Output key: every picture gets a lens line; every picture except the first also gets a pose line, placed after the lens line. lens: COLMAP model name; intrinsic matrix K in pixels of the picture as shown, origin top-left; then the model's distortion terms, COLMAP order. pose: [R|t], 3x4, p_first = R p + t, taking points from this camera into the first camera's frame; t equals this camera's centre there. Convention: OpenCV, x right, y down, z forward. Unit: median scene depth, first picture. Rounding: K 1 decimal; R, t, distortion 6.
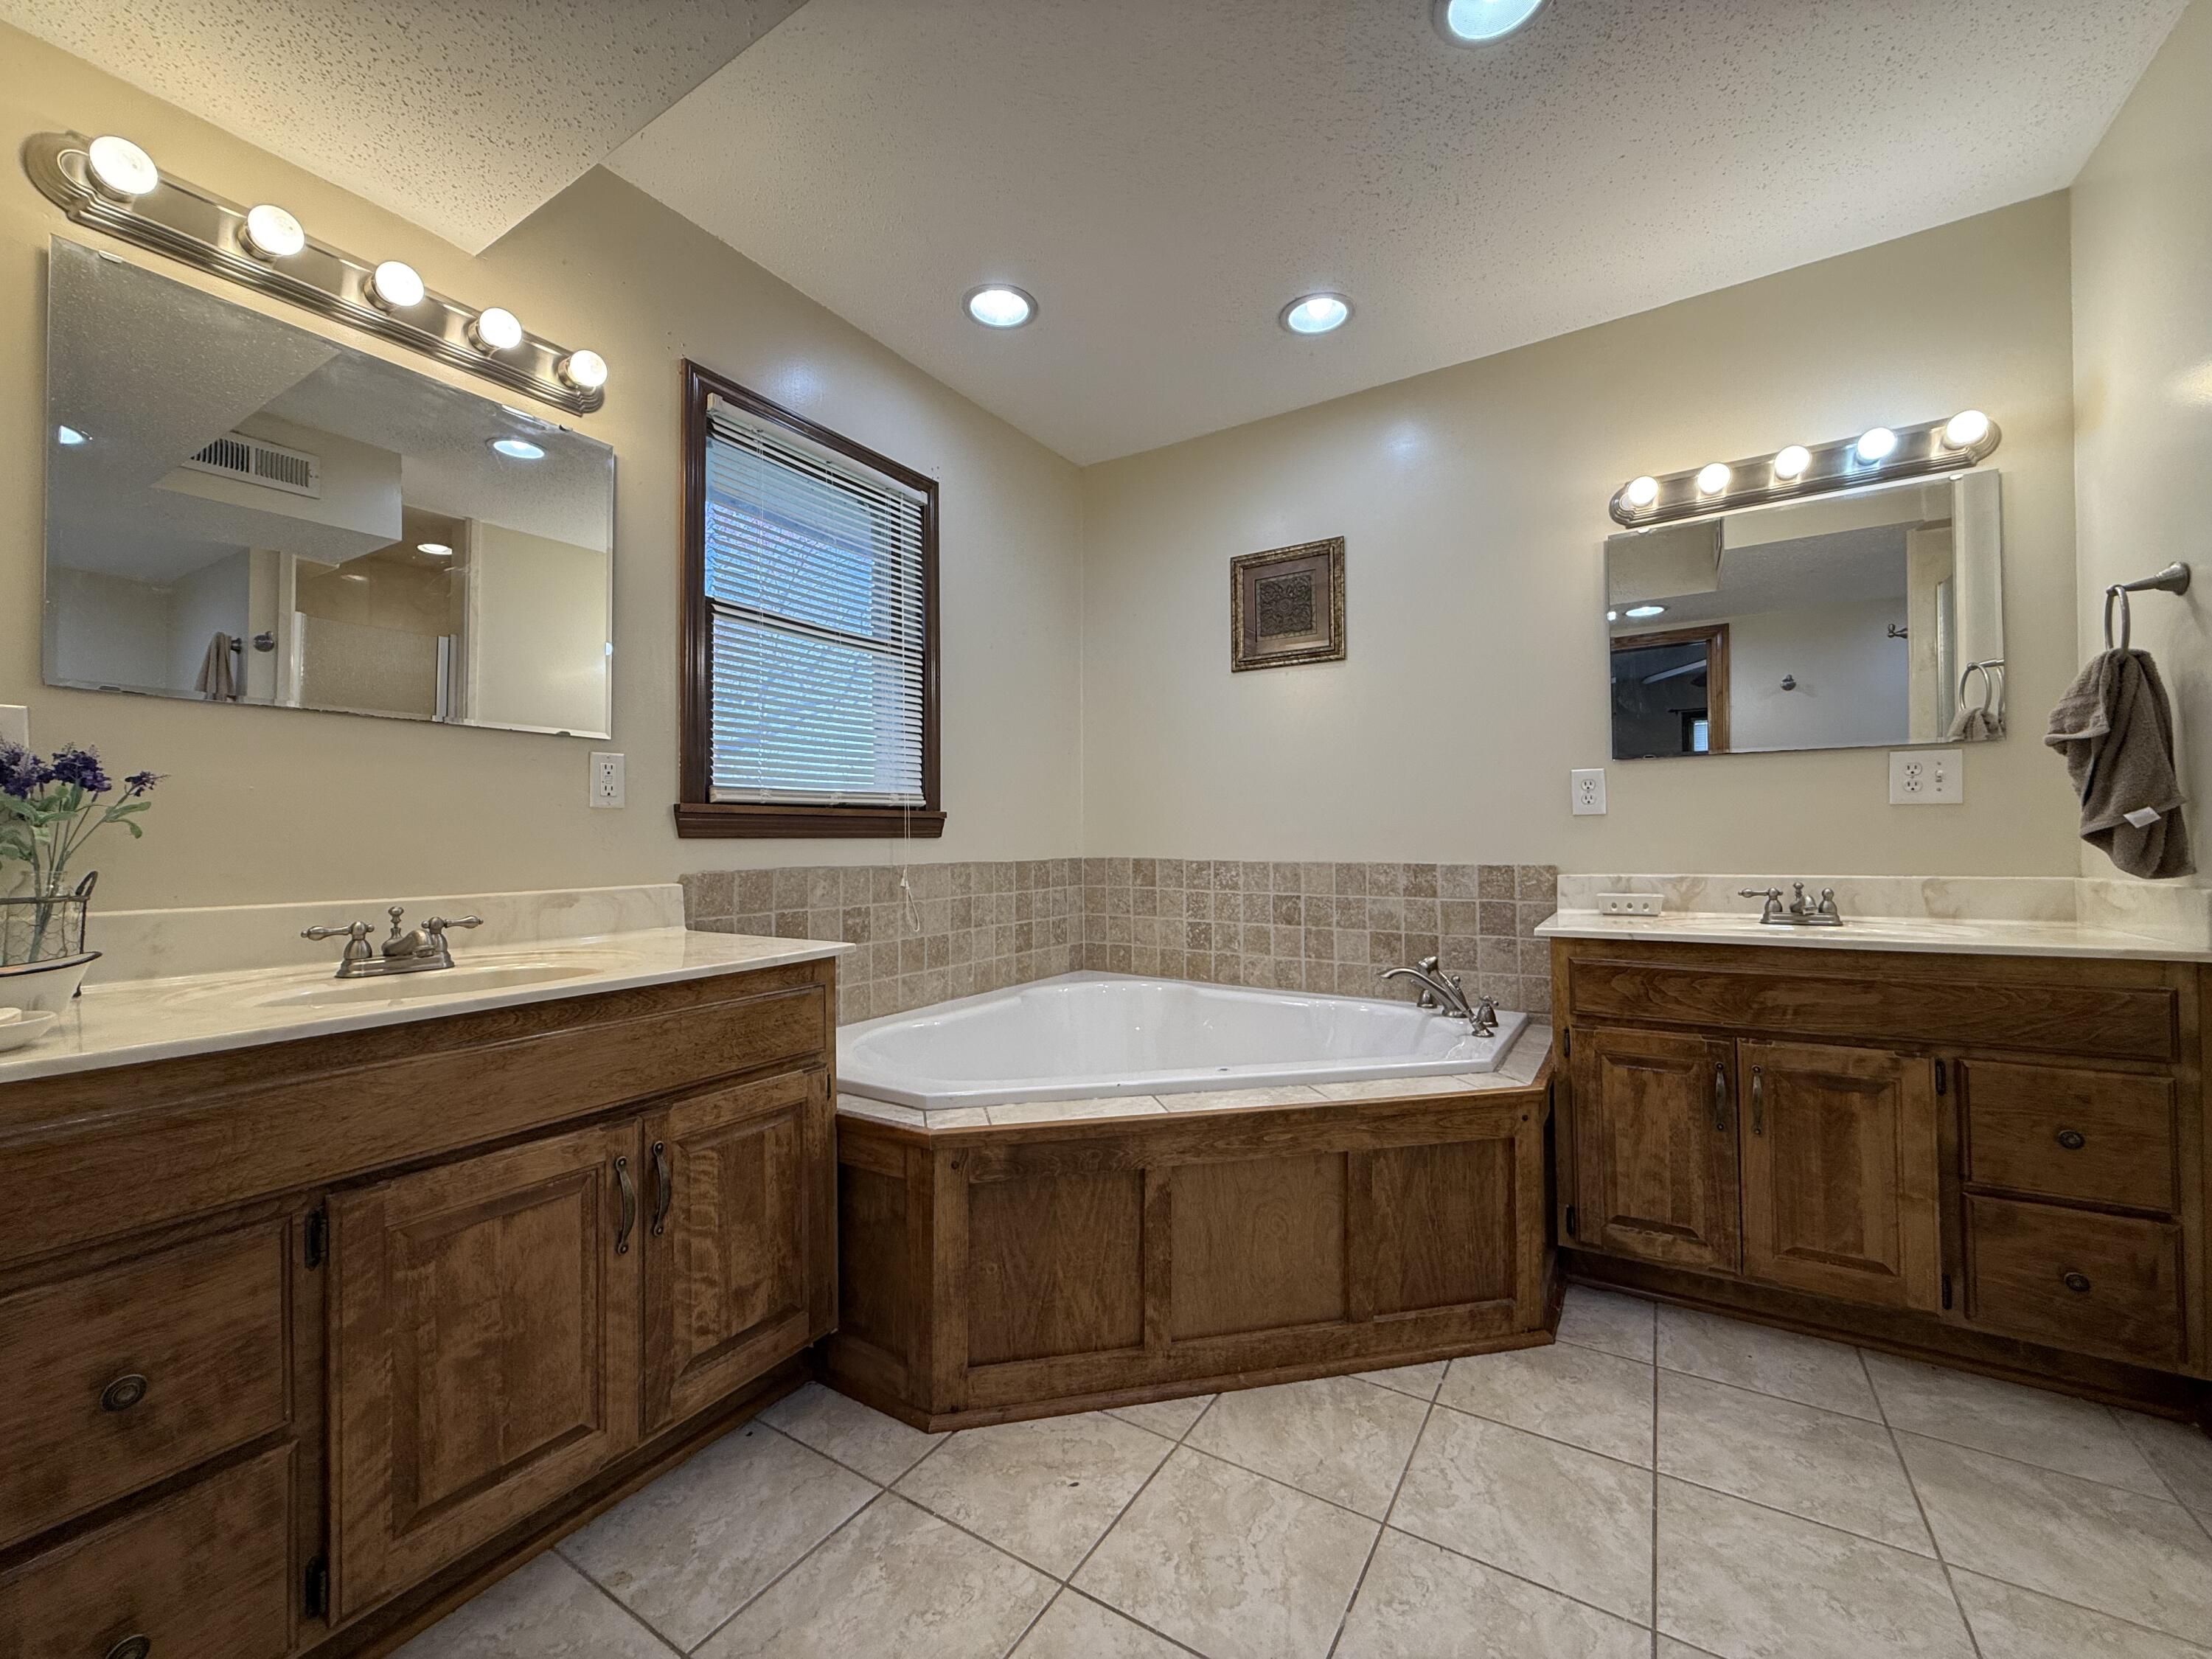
lens RADIAL K [[886.2, 0, 1100.5], [0, 886.2, 835.5], [0, 0, 1]] dist [0.002312, -0.000274]
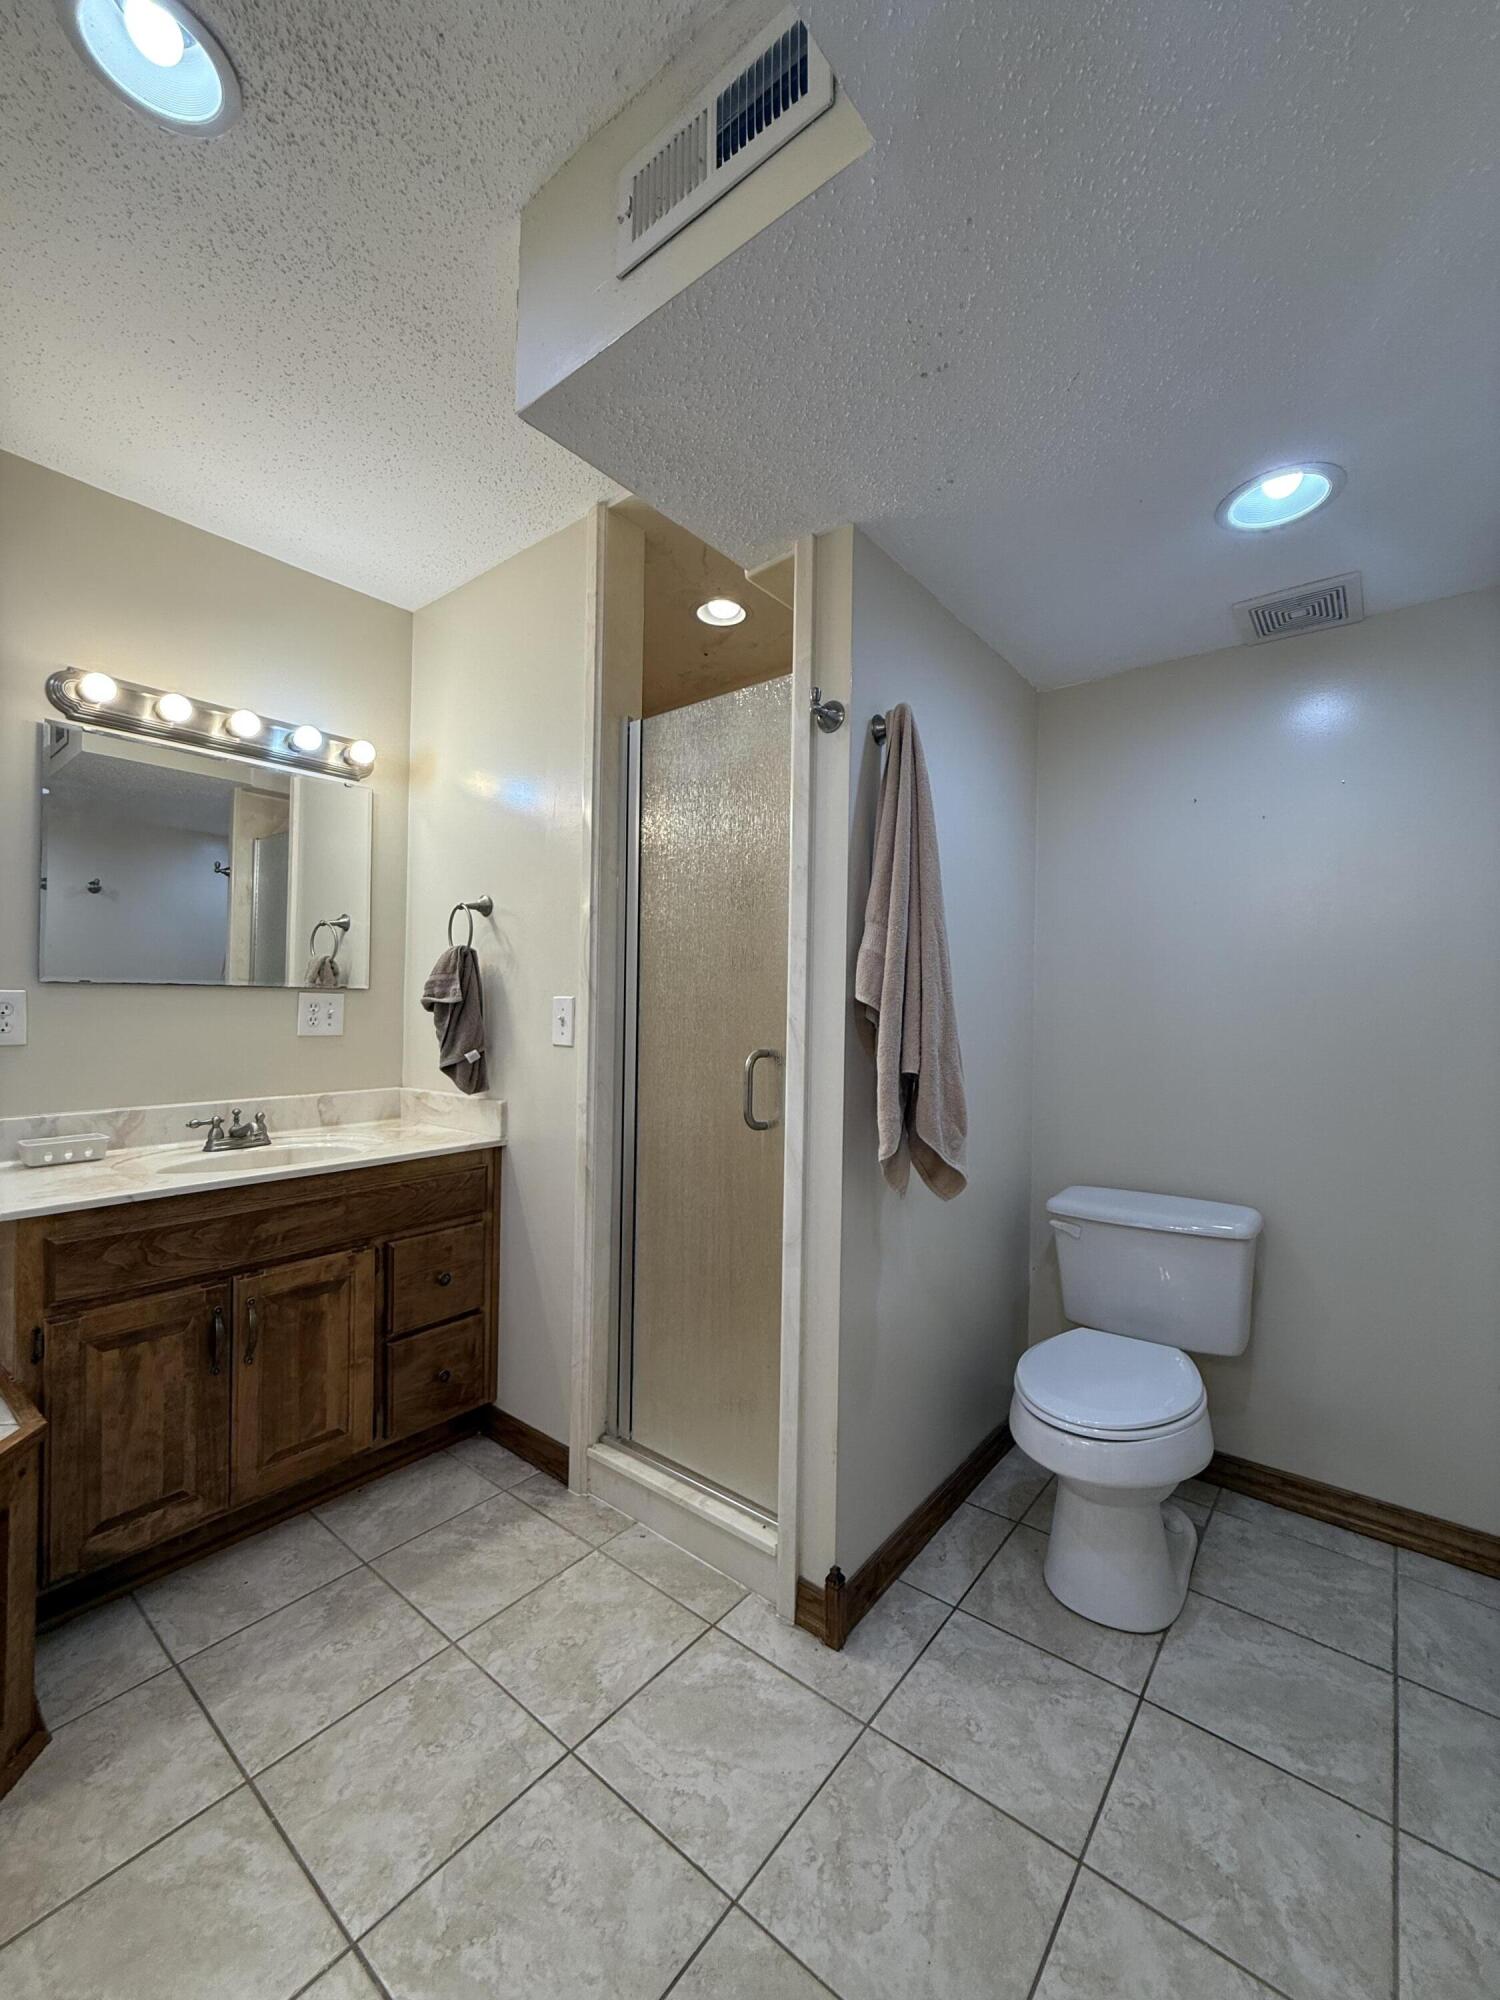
lens RADIAL K [[801.2, 0, 747.2], [0, 801.2, 1002.0], [0, 0, 1]] dist [0.002312, -0.000274]
pose [[0.113991, 0.017284, 0.993331, -0.149019], [-0.021833, 0.999651, -0.014888, -0.093270], [-0.993242, -0.019991, 0.114328, 0.320801]]
